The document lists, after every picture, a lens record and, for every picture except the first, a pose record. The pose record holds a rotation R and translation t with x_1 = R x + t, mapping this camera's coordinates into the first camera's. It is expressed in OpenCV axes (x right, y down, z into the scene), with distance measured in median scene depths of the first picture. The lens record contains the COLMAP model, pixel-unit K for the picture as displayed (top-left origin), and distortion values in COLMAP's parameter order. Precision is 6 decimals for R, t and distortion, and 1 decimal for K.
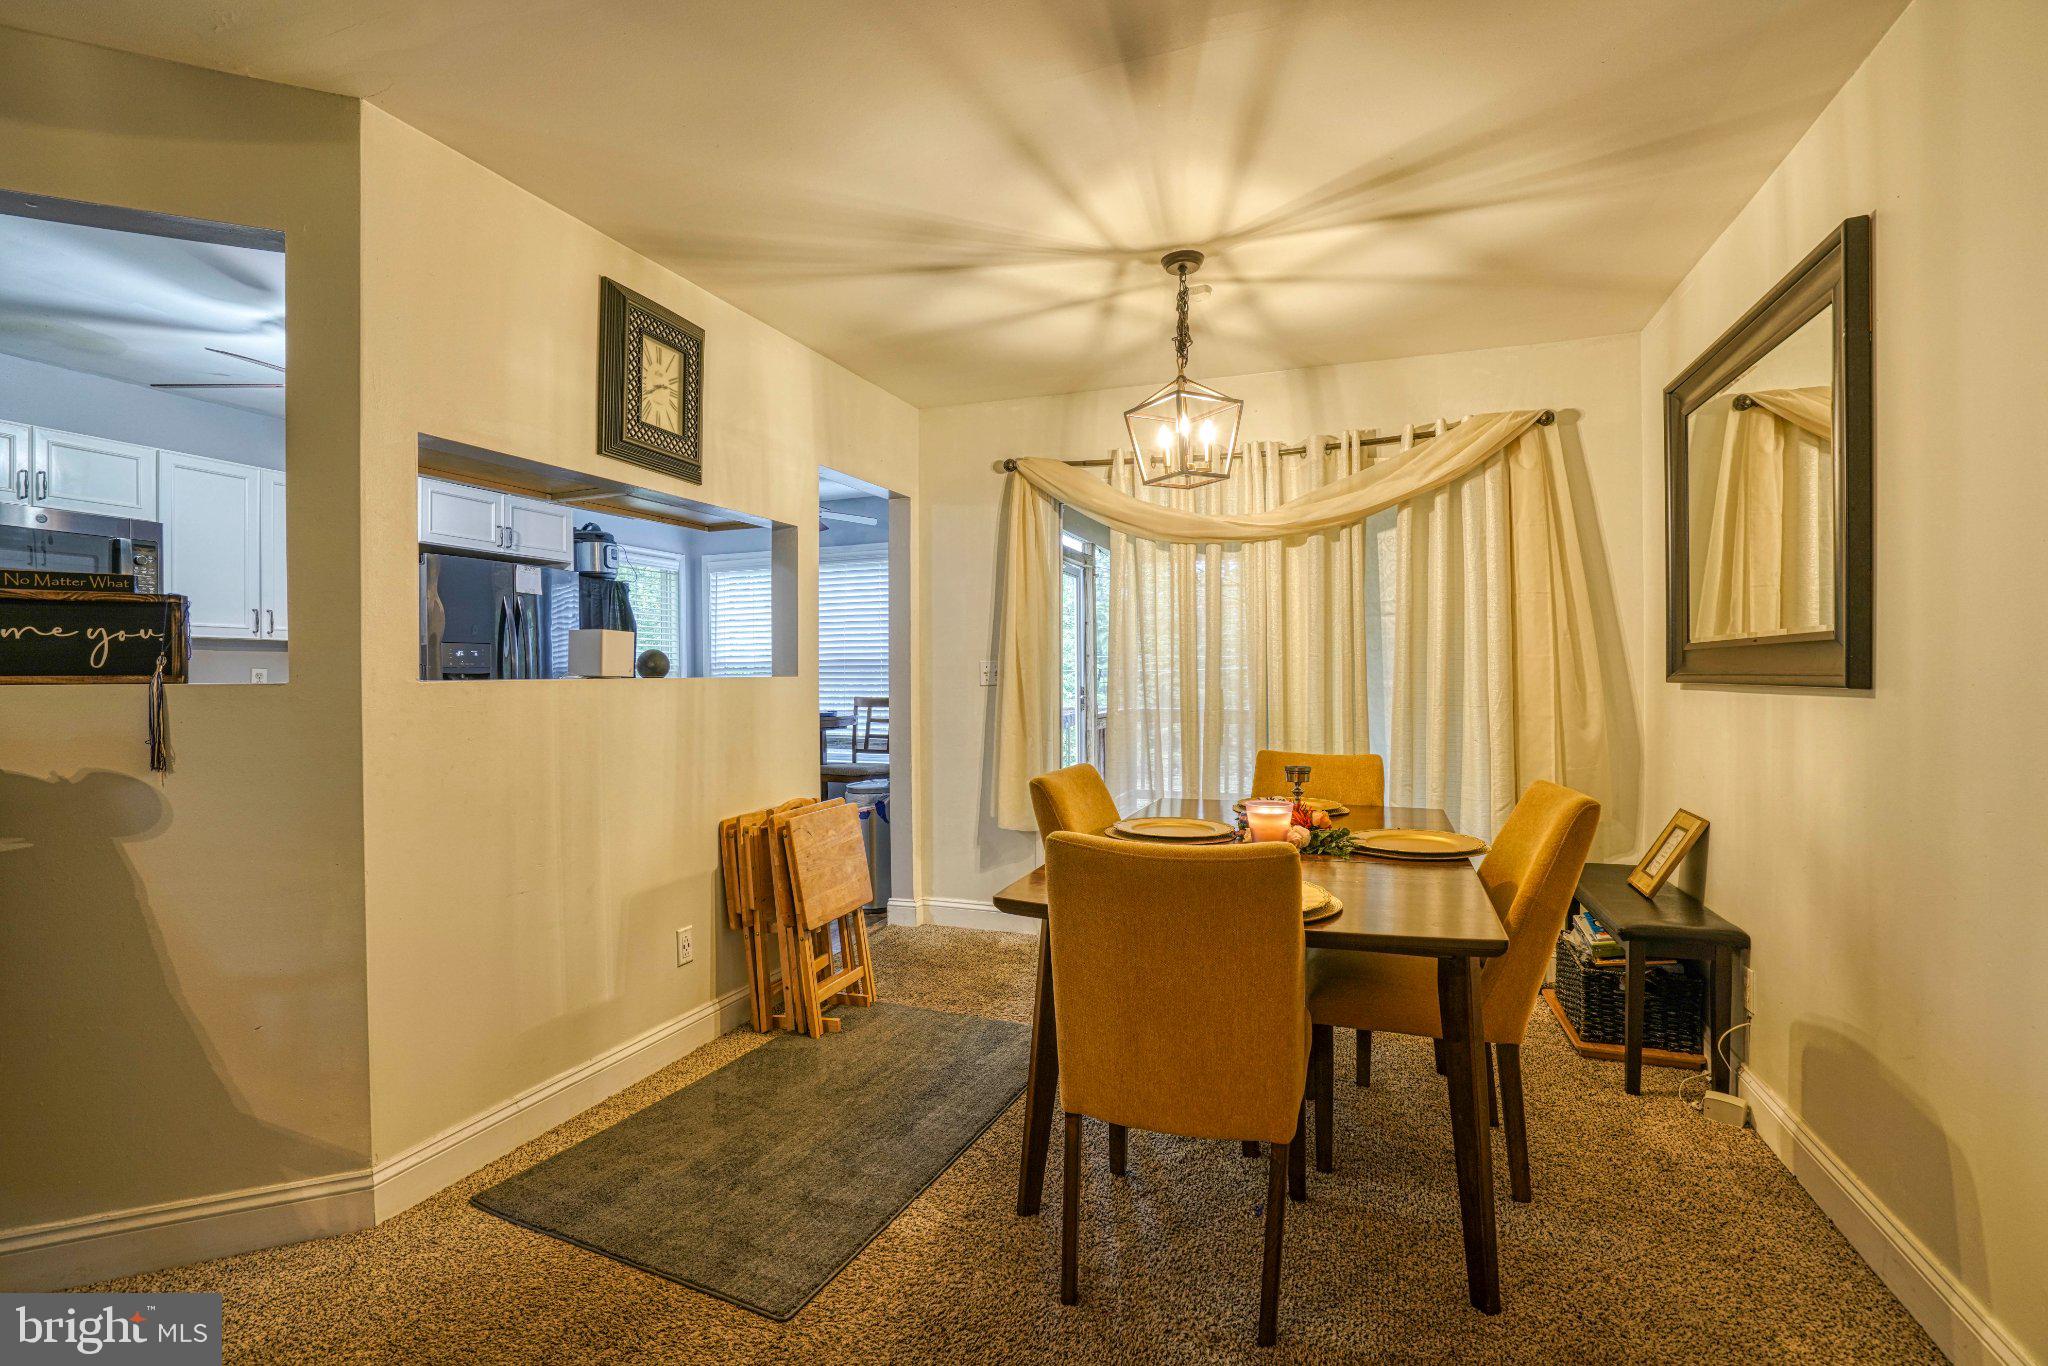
lens RADIAL K [[939.3, 0, 1008.3], [0, 939.3, 688.2], [0, 0, 1]] dist [-0.046527, 0.015543]
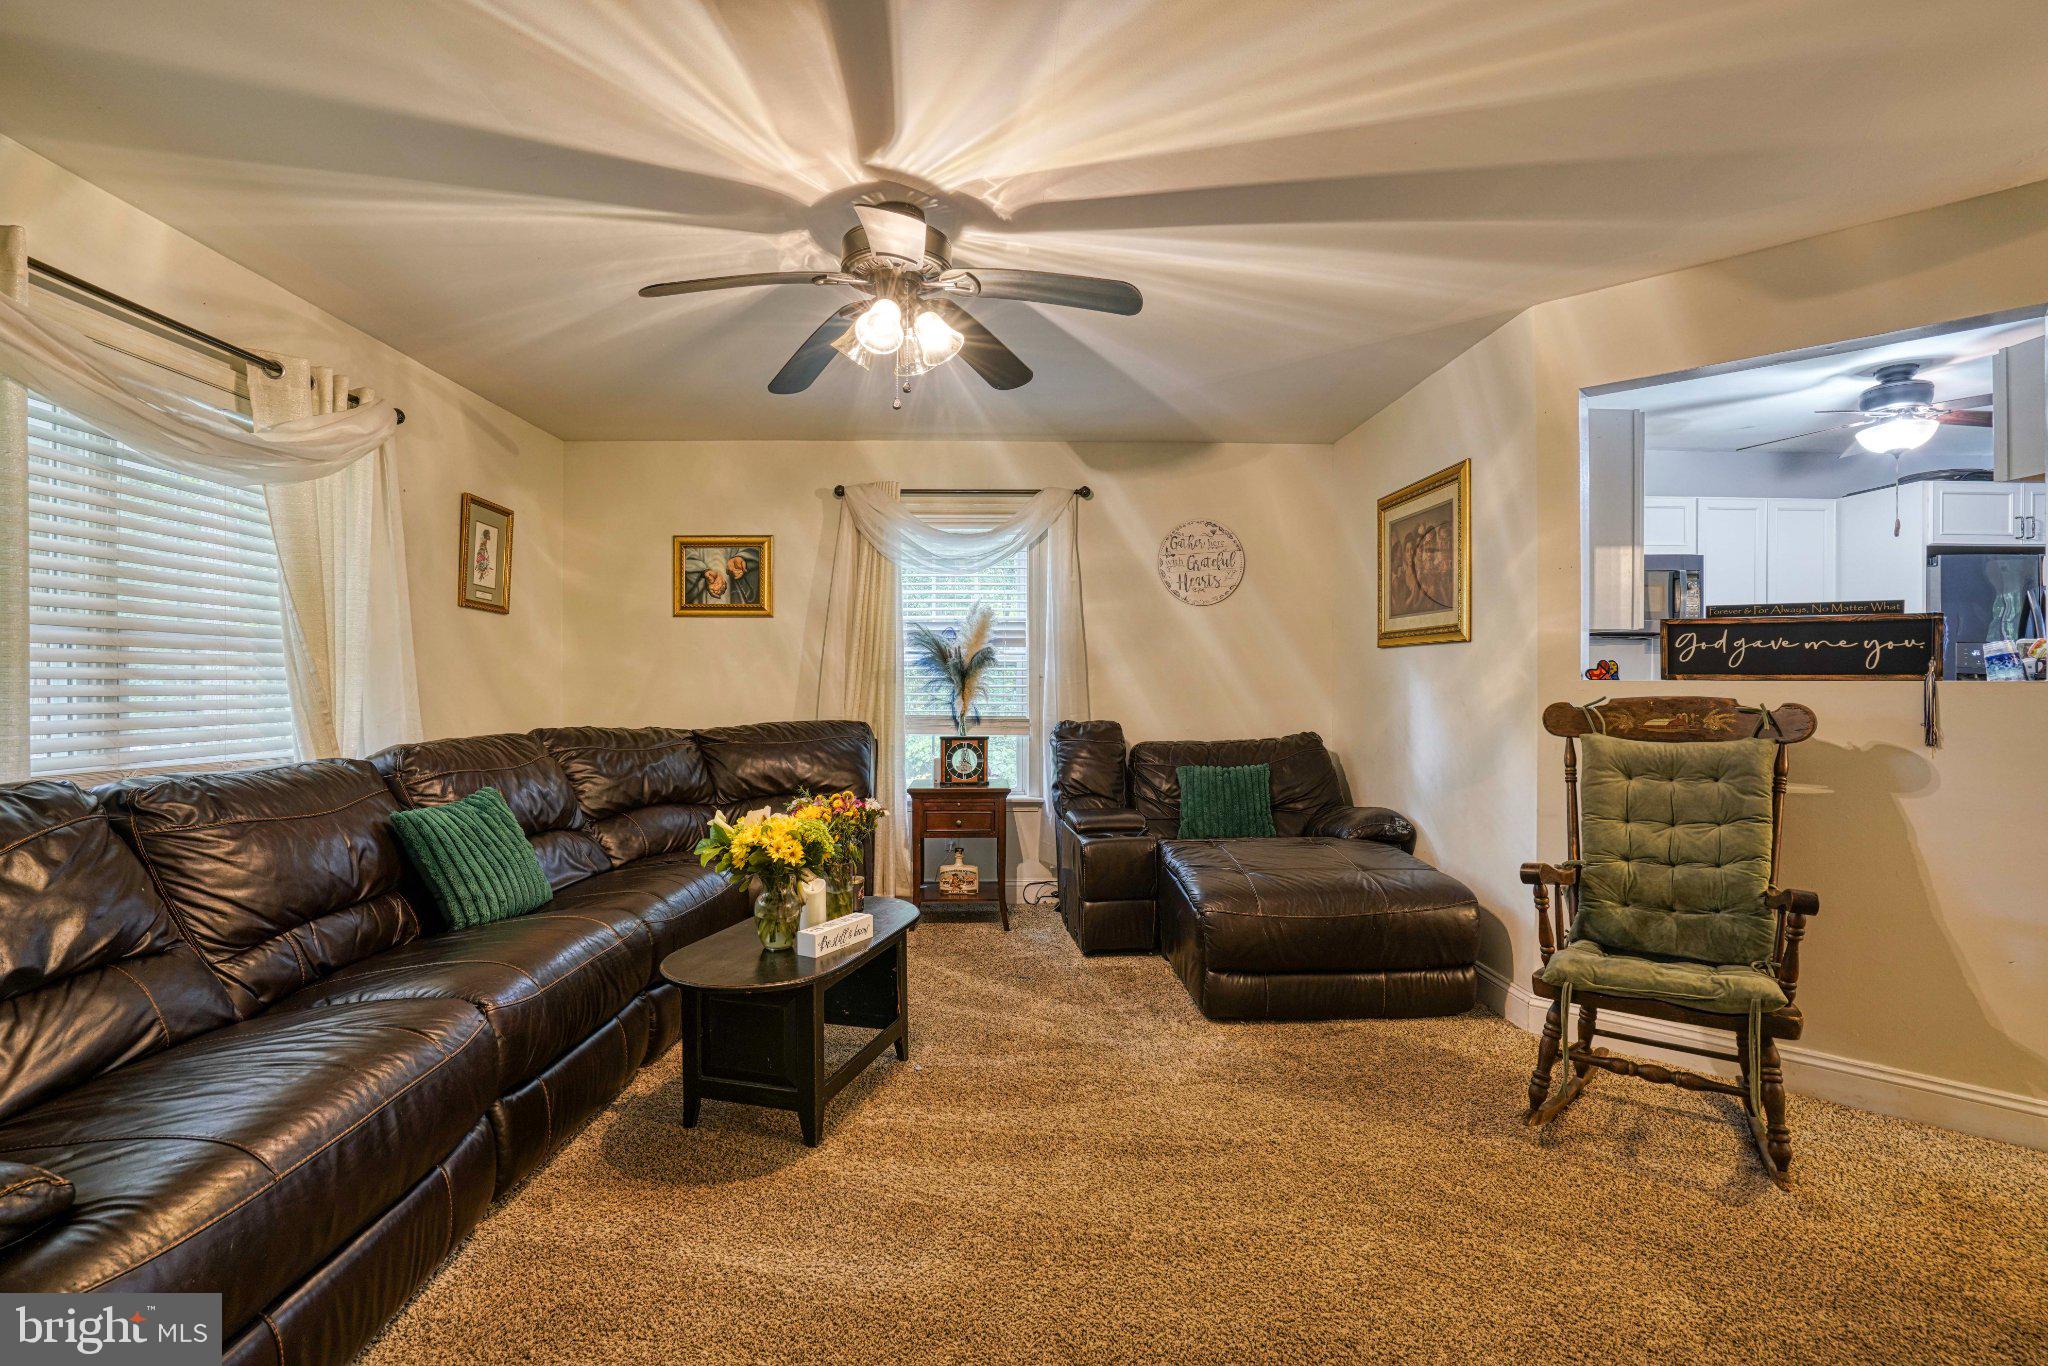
lens RADIAL K [[939.3, 0, 1019.3], [0, 939.3, 684.0], [0, 0, 1]] dist [-0.046527, 0.015543]
pose [[0.387314, 0.010621, -0.921887, -0.132867], [-0.014779, 0.999877, 0.005310, 0.007150], [0.921829, 0.011568, 0.387423, -0.435501]]
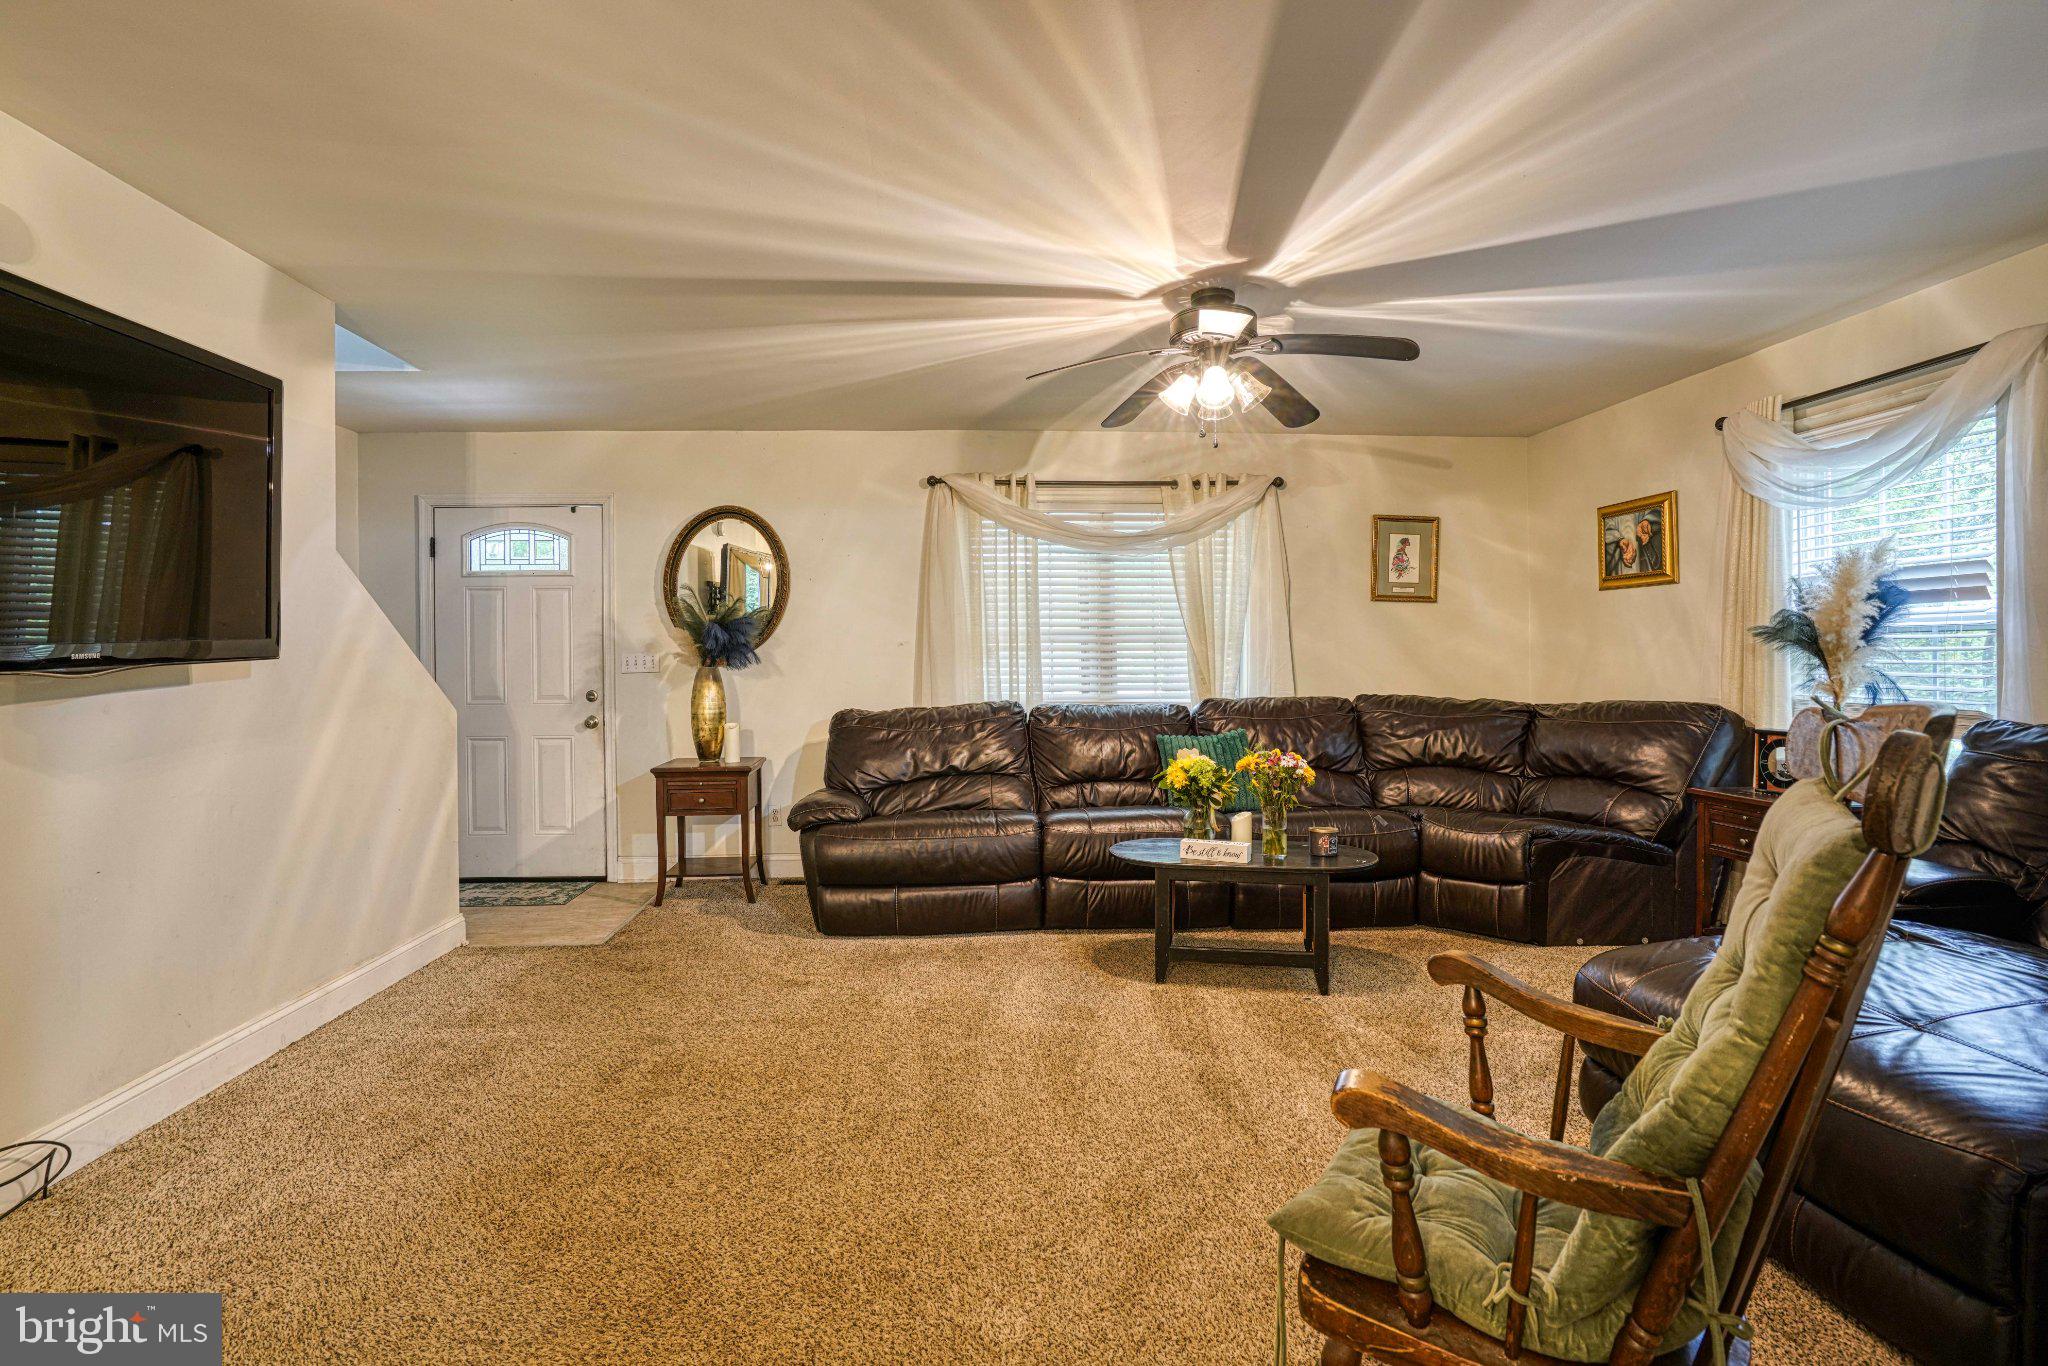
lens RADIAL K [[939.3, 0, 1016.0], [0, 939.3, 672.0], [0, 0, 1]] dist [-0.046527, 0.015543]
pose [[-0.899889, 0.022631, -0.435531, -0.261181], [0.008823, 0.999393, 0.033699, -0.013096], [0.436029, 0.026483, -0.899543, 0.573200]]
